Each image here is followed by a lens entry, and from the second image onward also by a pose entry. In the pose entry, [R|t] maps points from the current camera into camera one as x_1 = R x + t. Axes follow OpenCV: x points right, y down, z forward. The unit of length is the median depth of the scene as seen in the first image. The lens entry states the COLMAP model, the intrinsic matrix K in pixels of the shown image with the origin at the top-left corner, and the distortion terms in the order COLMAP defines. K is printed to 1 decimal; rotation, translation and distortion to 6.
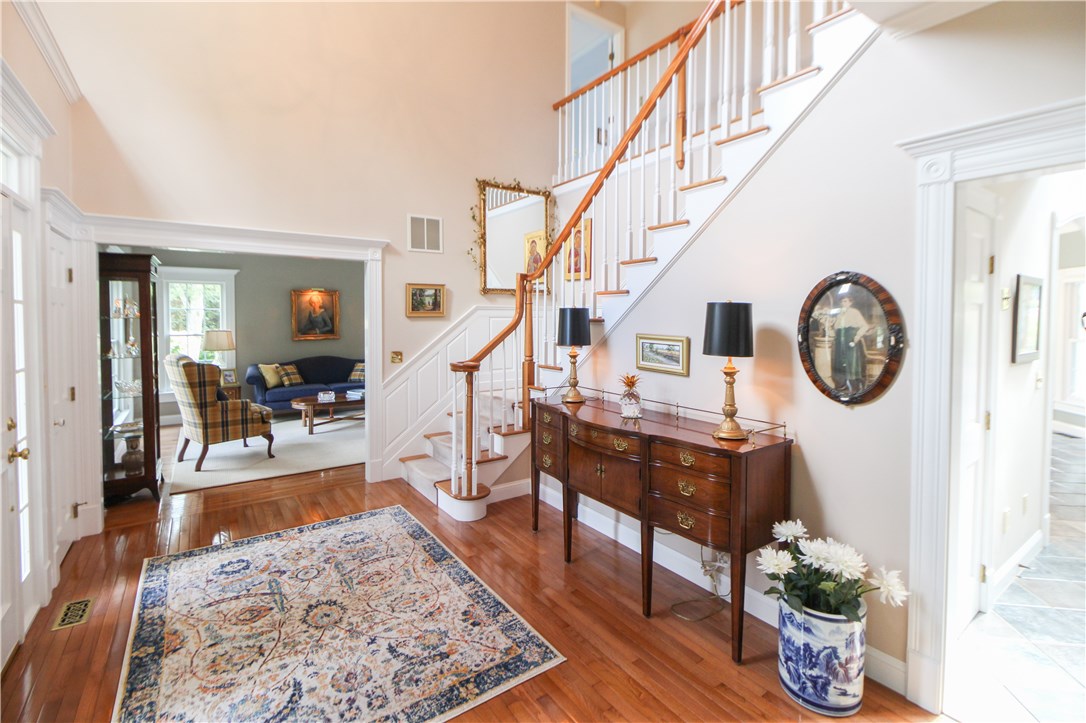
lens RADIAL K [[491.6, 0, 540.6], [0, 491.6, 323.8], [0, 0, 1]] dist [0.017861, -0.000733]
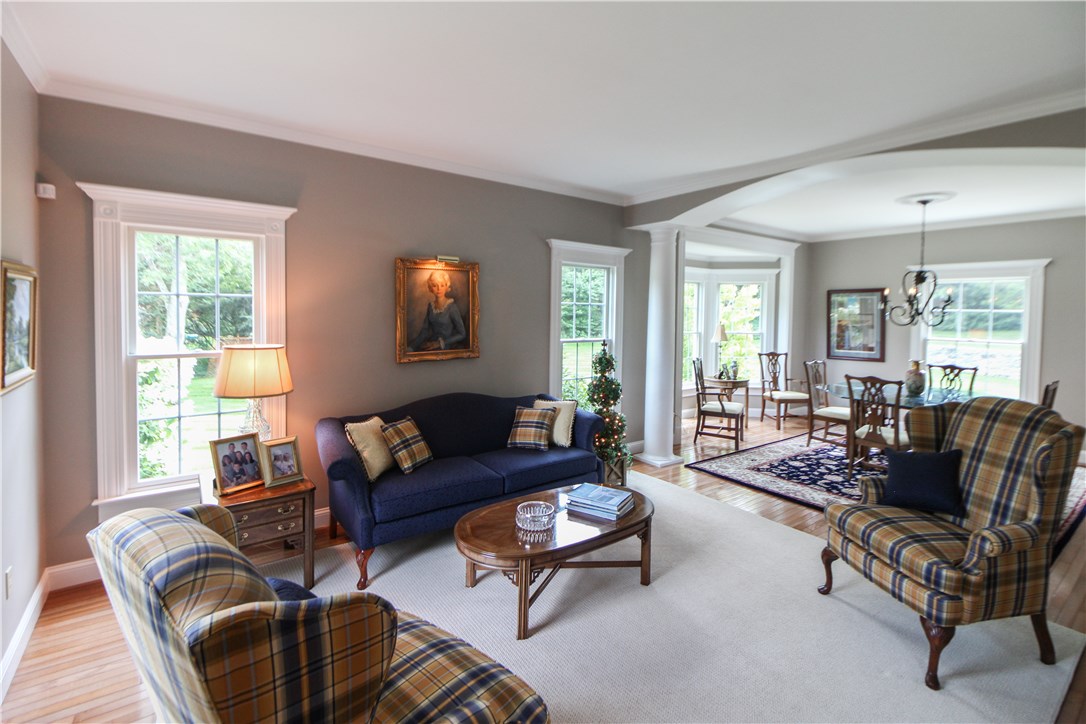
lens RADIAL K [[491.6, 0, 540.6], [0, 491.6, 324.3], [0, 0, 1]] dist [0.017861, -0.000733]
pose [[0.999473, 0.012089, 0.030125, -0.367844], [-0.012394, 0.999873, 0.009974, -0.010199], [-0.030001, -0.010342, 0.999496, 0.501525]]
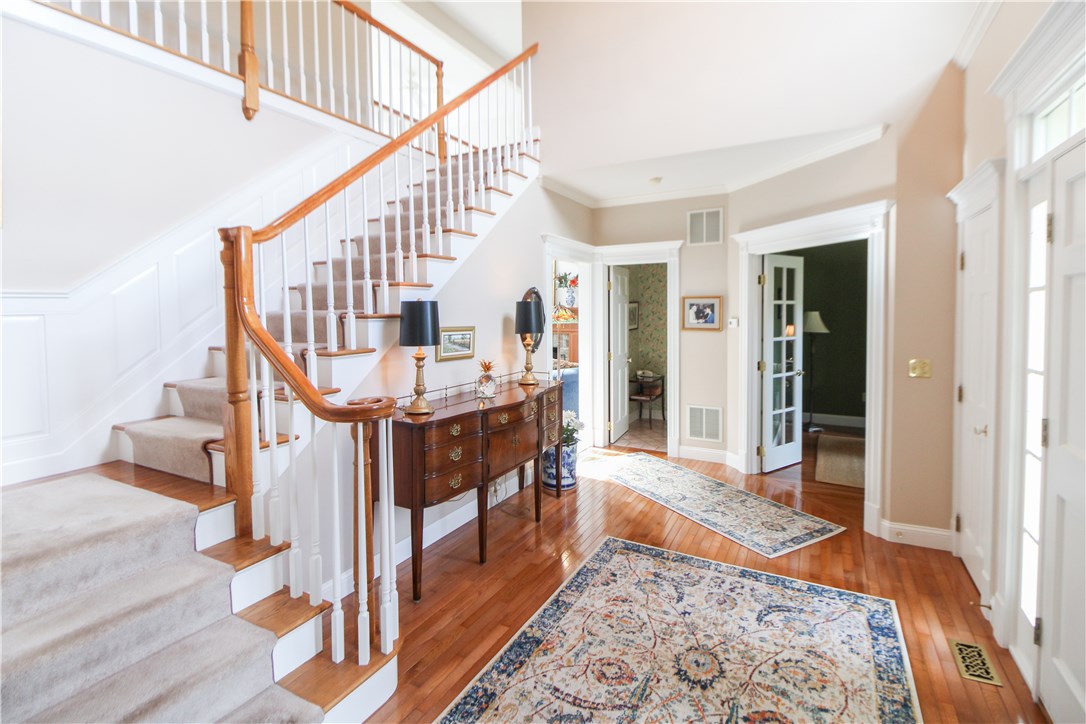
lens RADIAL K [[520.0, 0, 547.1], [0, 520.0, 330.4], [0, 0, 1]] dist [0.000034, -0.000499]
pose [[-0.454884, -0.030345, 0.890034, -1.173859], [0.033709, 0.998116, 0.051258, -0.030200], [-0.889913, 0.053319, -0.453004, 1.731924]]
